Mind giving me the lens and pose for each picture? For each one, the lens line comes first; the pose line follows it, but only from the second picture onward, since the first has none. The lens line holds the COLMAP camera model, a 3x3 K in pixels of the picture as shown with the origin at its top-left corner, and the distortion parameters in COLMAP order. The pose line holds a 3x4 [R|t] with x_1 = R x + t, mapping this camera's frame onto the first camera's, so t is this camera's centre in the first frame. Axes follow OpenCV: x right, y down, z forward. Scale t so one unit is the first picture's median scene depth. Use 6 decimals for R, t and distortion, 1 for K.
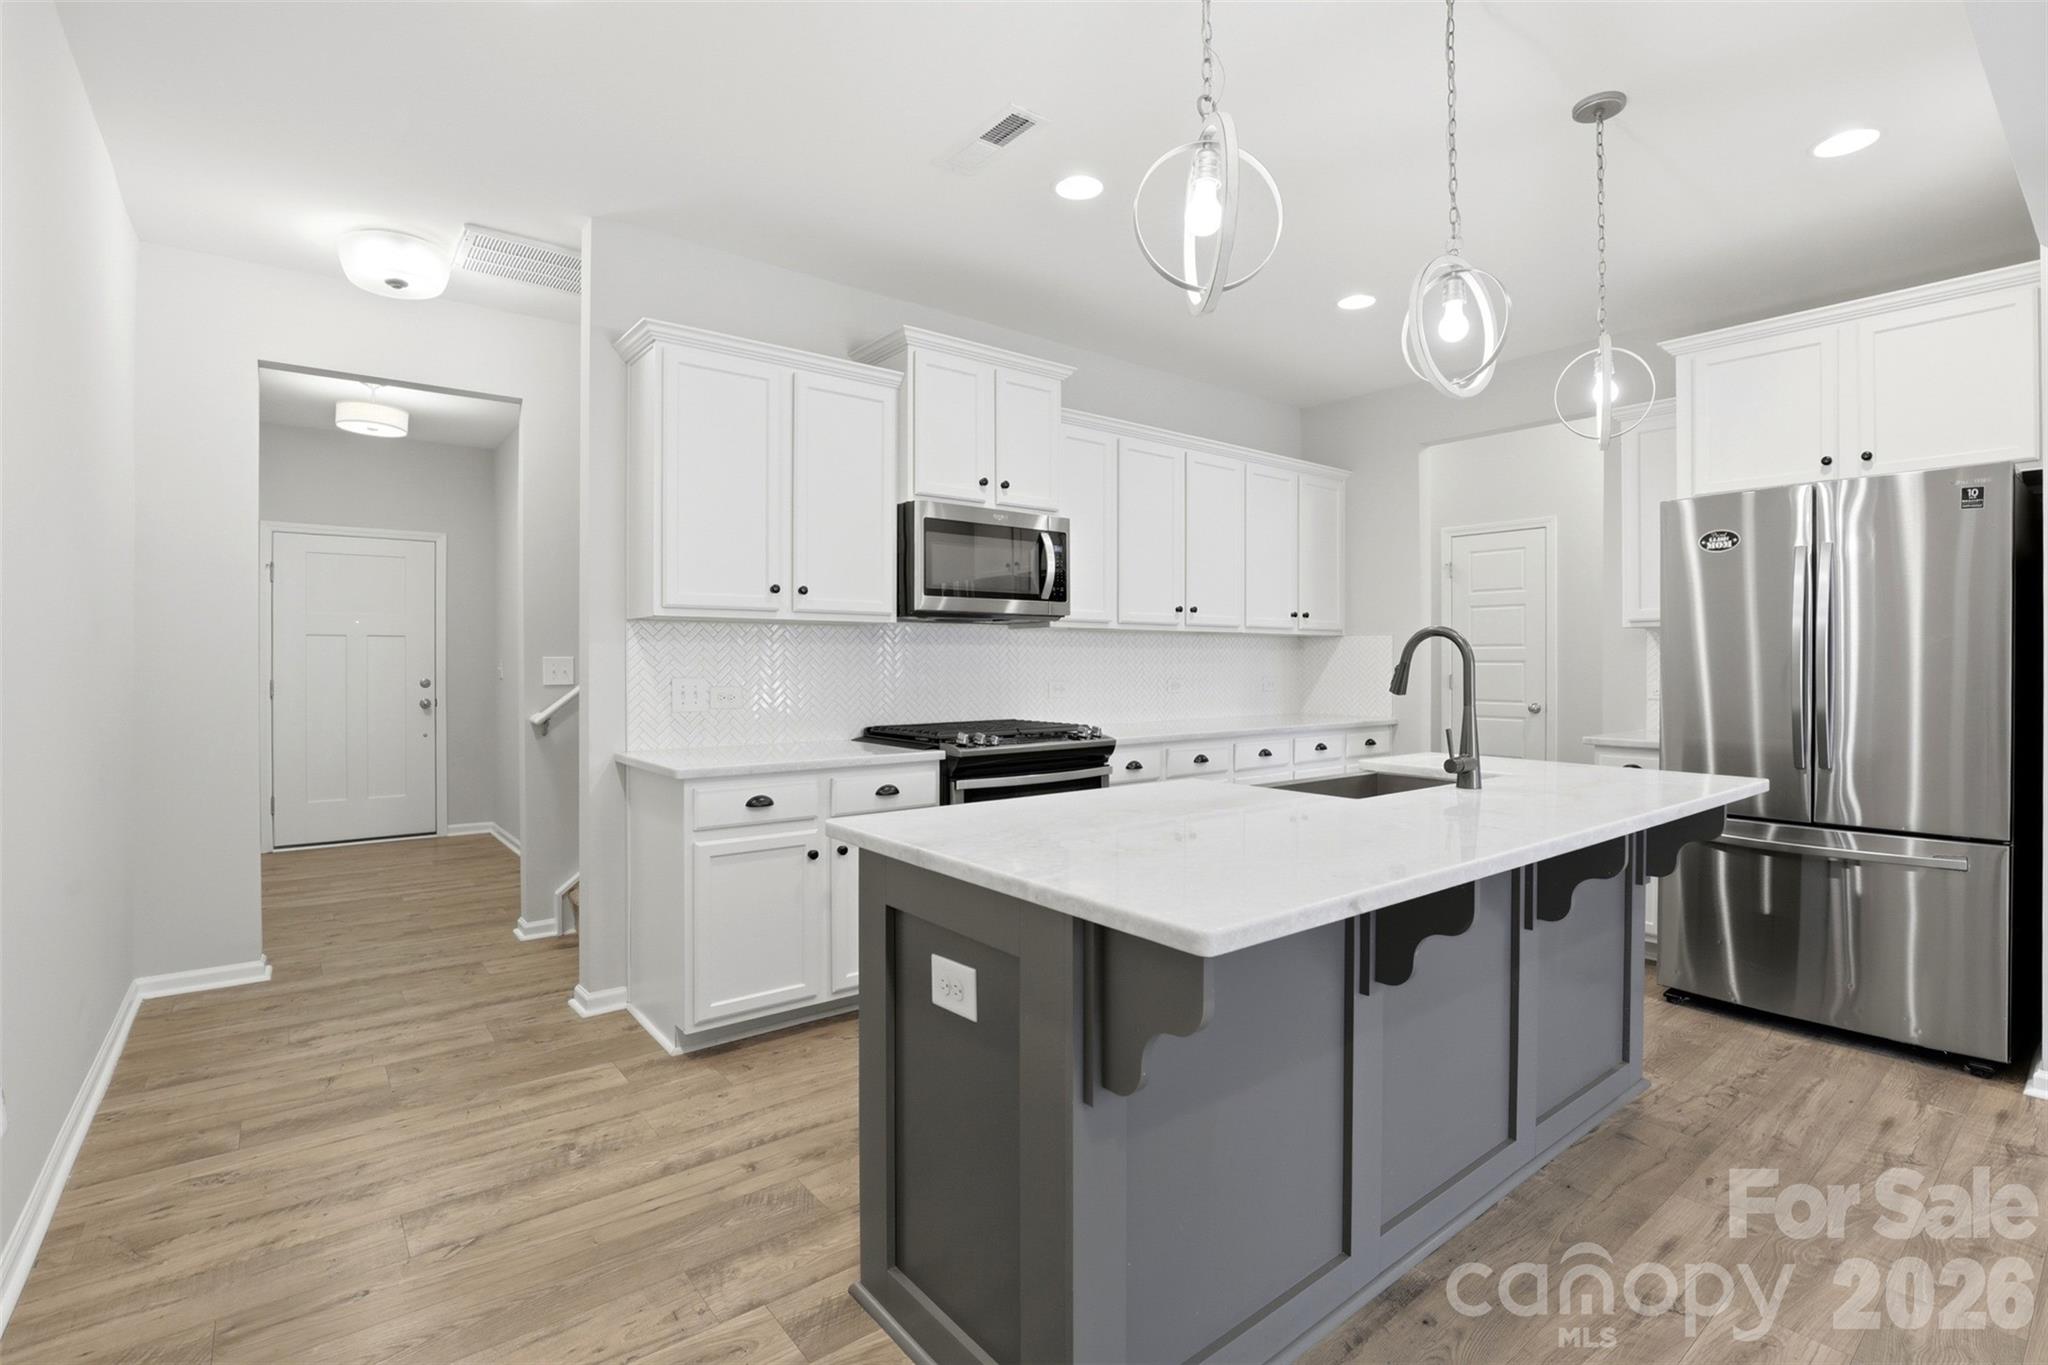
lens RADIAL K [[957.4, 0, 999.4], [0, 957.4, 648.7], [0, 0, 1]] dist [-0.031958, 0.007457]
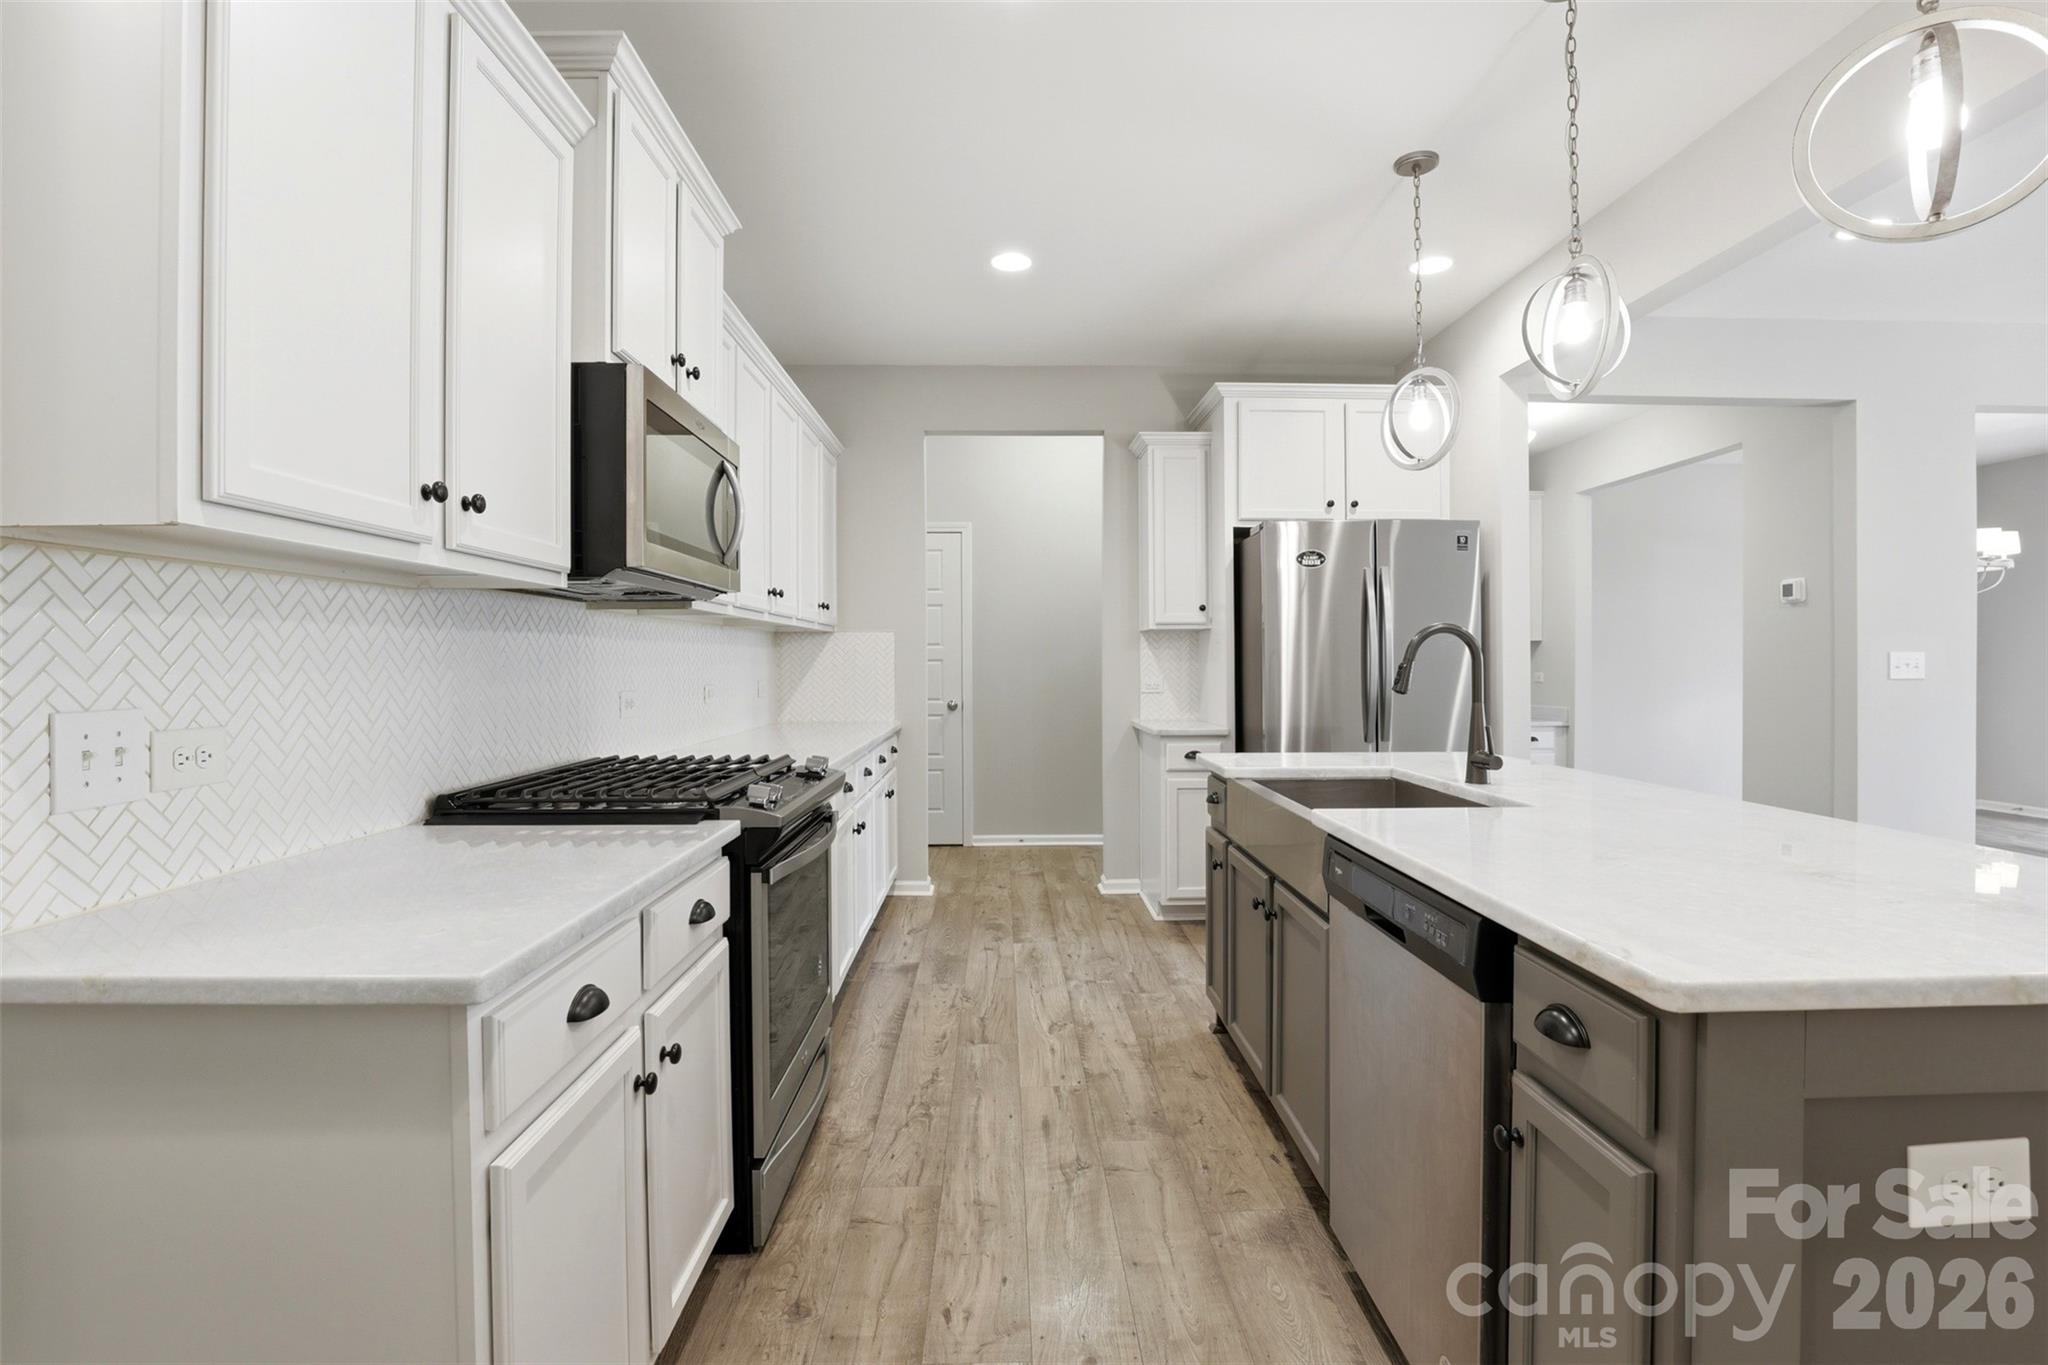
lens RADIAL K [[957.4, 0, 1022.3], [0, 957.4, 659.9], [0, 0, 1]] dist [-0.031958, 0.007457]
pose [[0.585655, -0.002927, 0.810555, -1.301959], [-0.005588, 0.999955, 0.007648, 0.021829], [-0.810541, -0.009008, 0.585612, 1.682822]]
